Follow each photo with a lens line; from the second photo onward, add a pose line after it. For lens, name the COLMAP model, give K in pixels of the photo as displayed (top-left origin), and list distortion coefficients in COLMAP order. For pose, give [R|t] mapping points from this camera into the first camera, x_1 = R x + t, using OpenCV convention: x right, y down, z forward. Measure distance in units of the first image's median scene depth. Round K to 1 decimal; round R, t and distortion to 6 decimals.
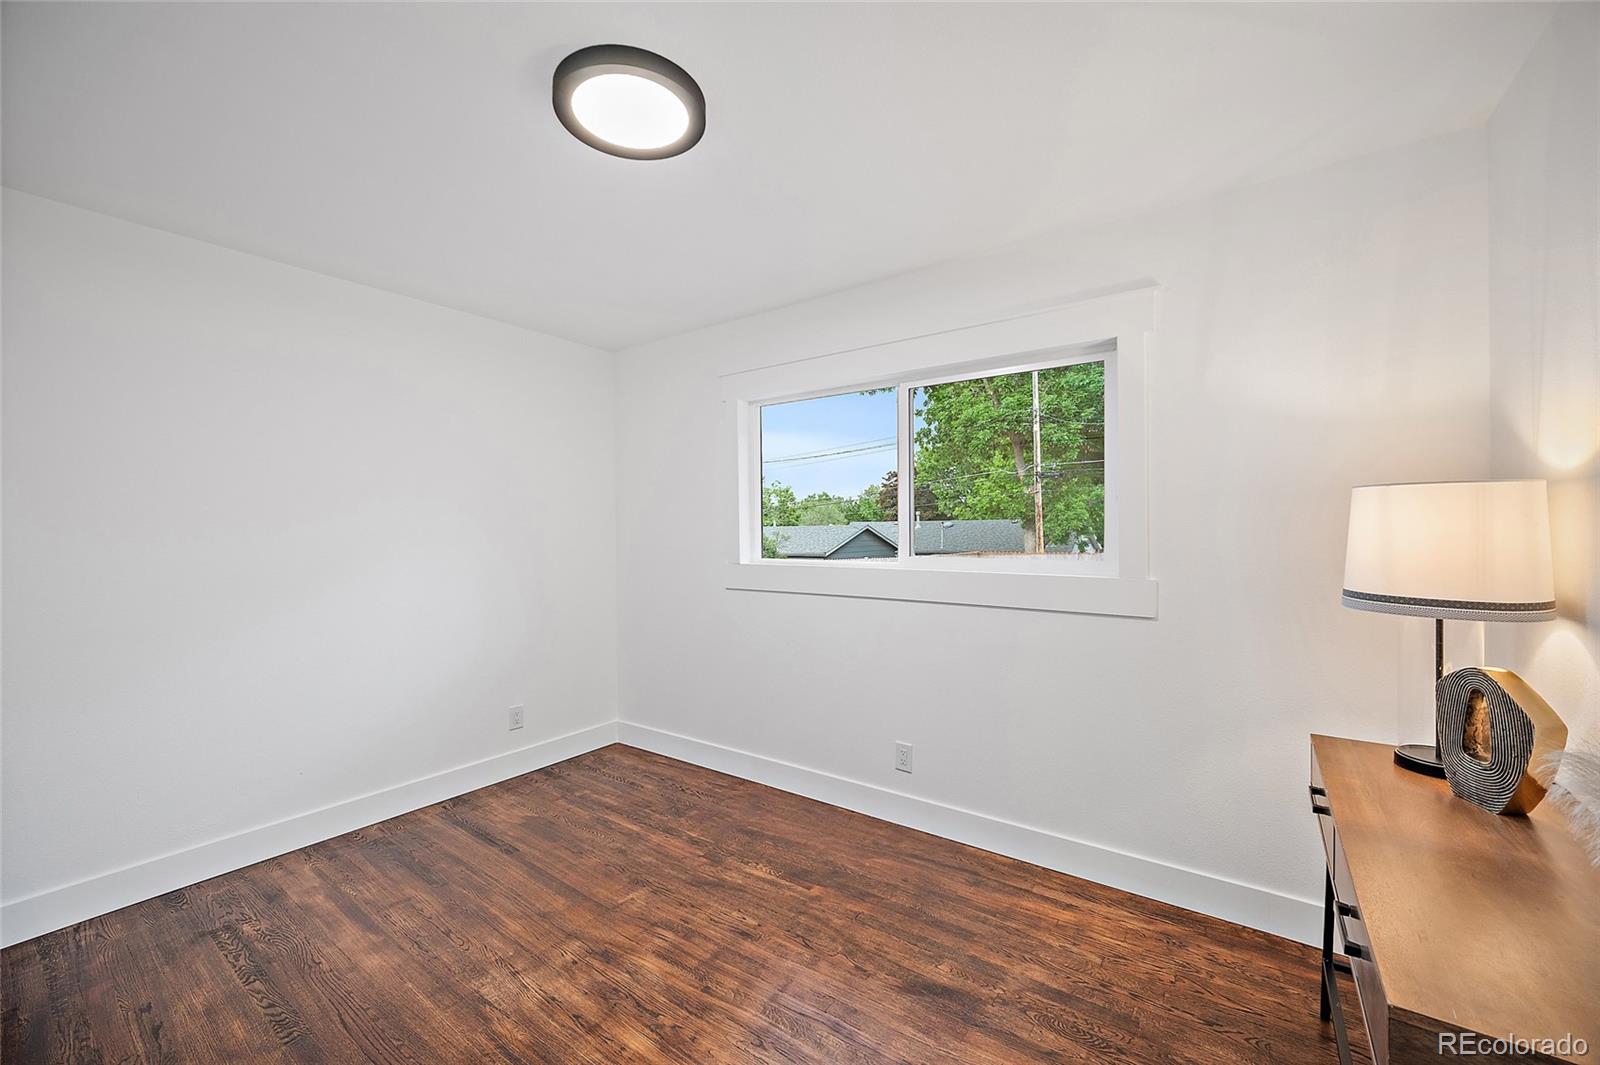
lens RADIAL K [[646.9, 0, 795.8], [0, 646.9, 532.0], [0, 0, 1]] dist [-0.000805, -0.000478]
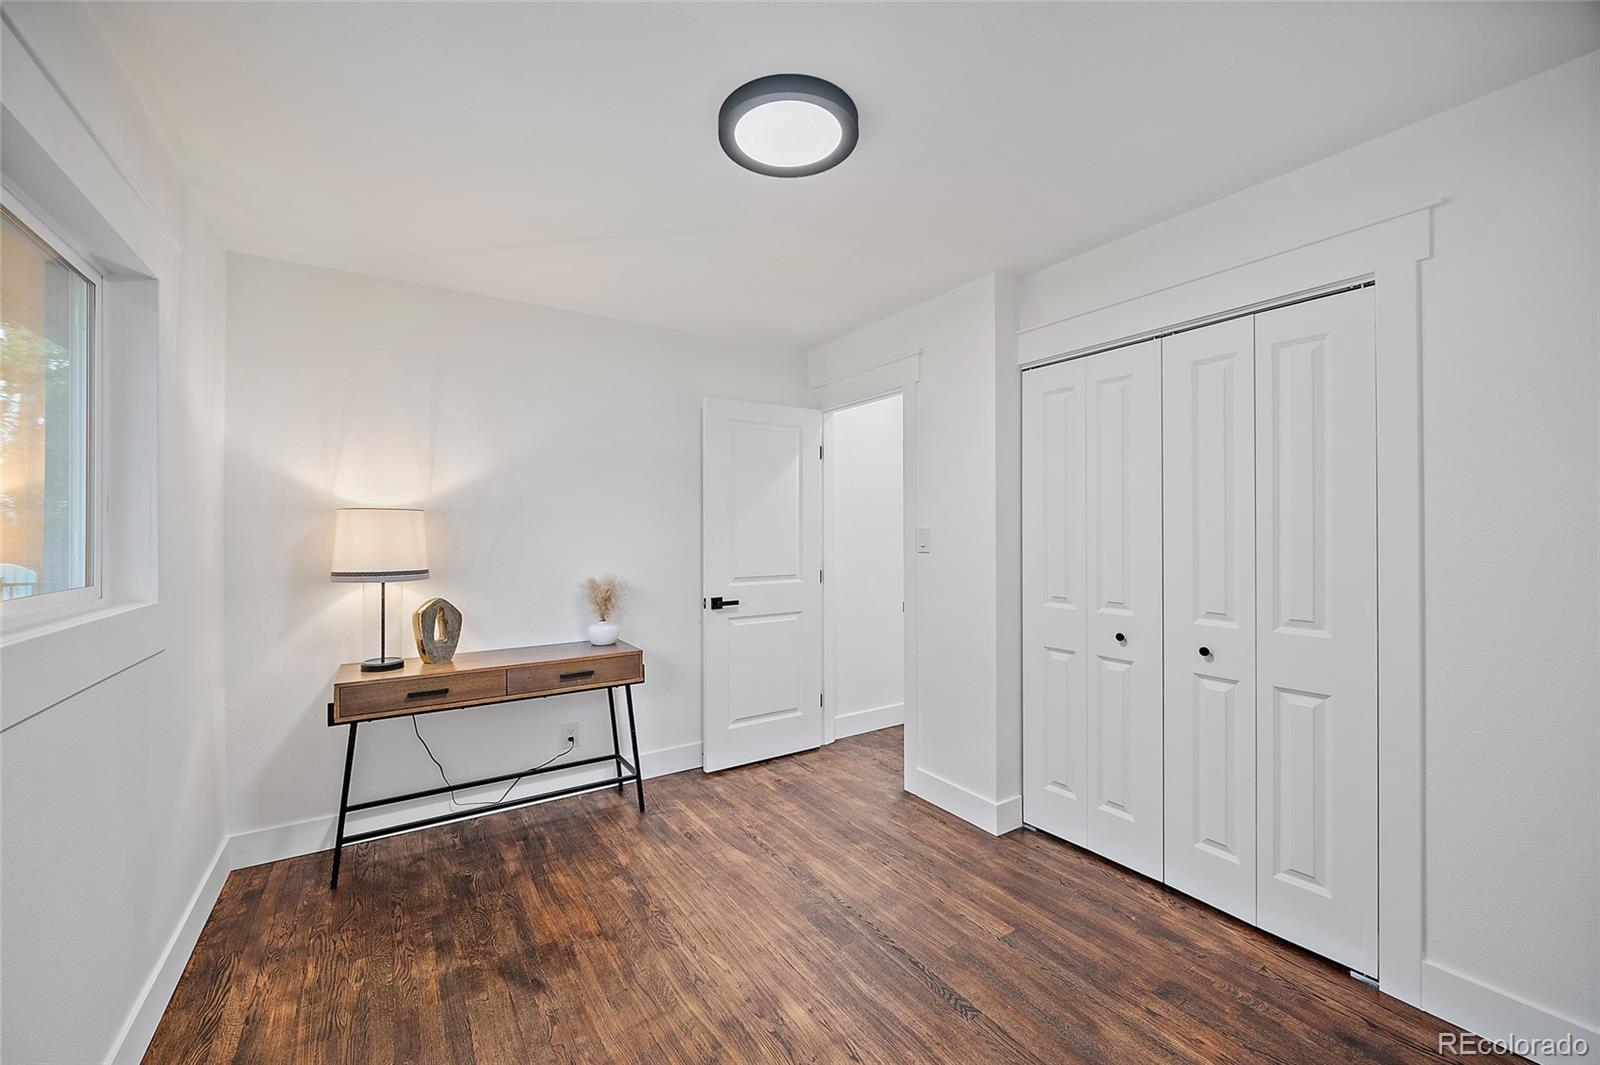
lens RADIAL K [[646.9, 0, 795.8], [0, 646.9, 532.0], [0, 0, 1]] dist [-0.000805, -0.000478]
pose [[-0.933823, 0.012615, 0.357512, -0.558934], [0.018008, 0.999769, 0.011758, -0.008024], [-0.357281, 0.017418, -0.933835, 1.750242]]
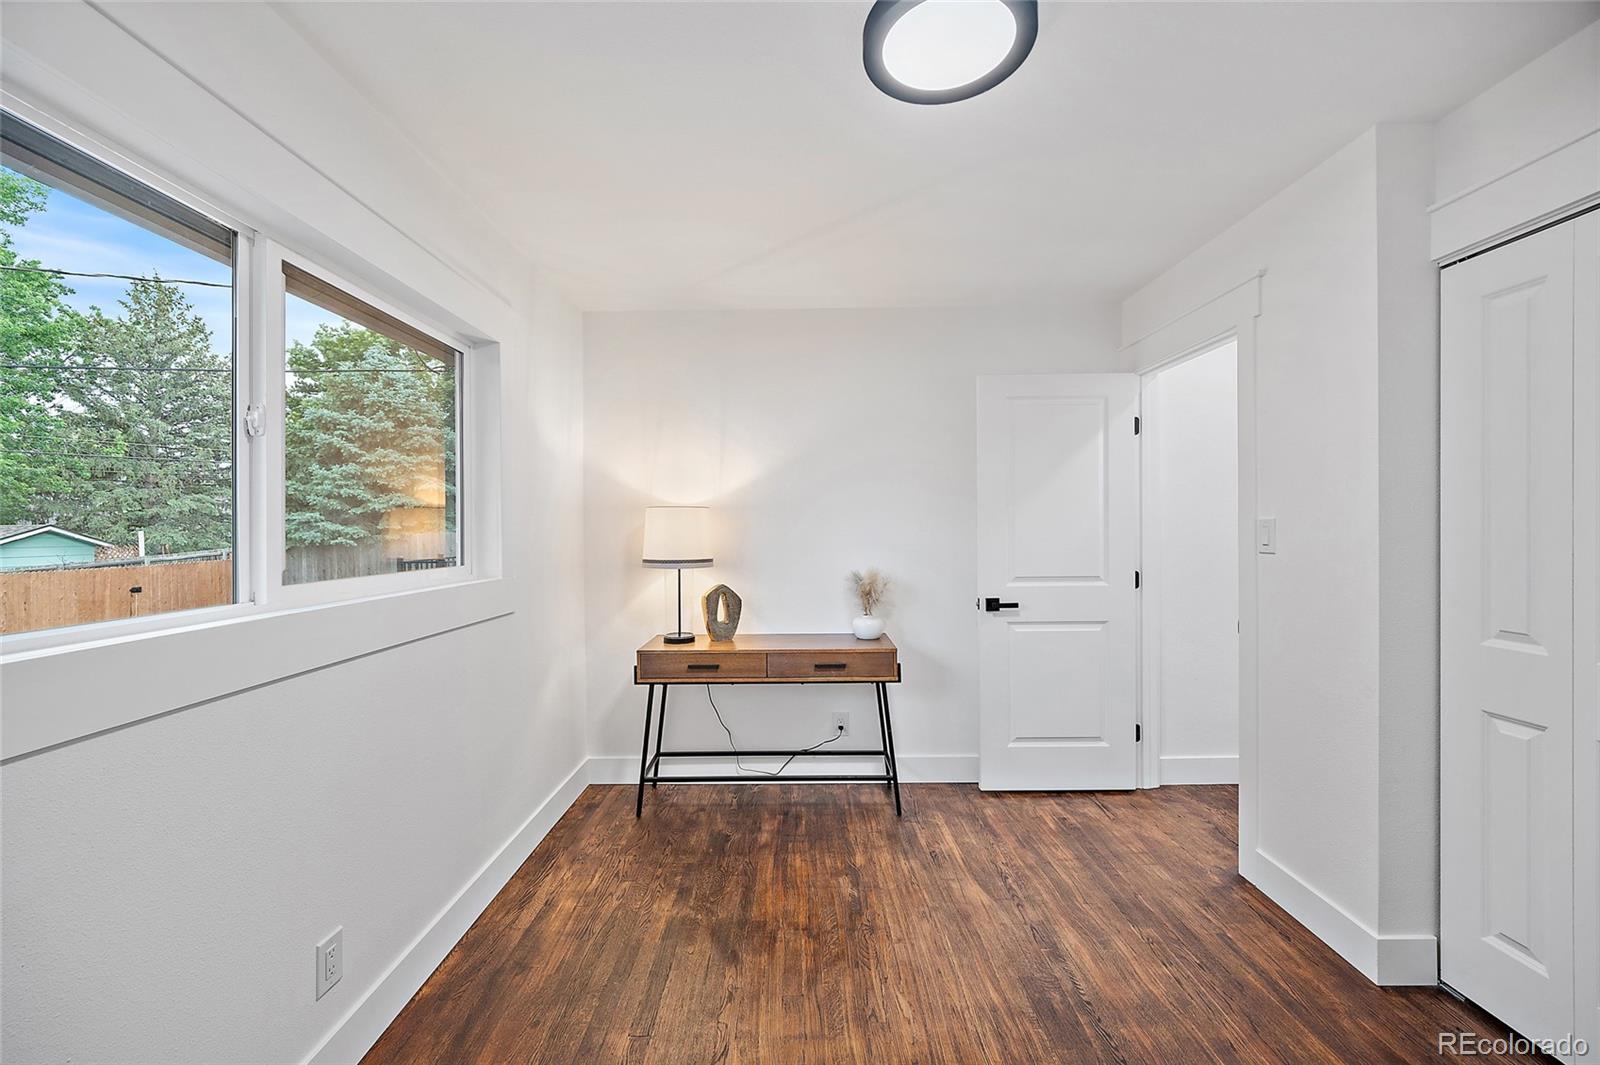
lens RADIAL K [[646.9, 0, 795.8], [0, 646.9, 532.0], [0, 0, 1]] dist [-0.000805, -0.000478]
pose [[-0.580173, 0.005212, 0.814477, -0.735812], [0.023736, 0.999663, 0.010511, -0.002005], [-0.814147, 0.025431, -0.580101, 1.483050]]
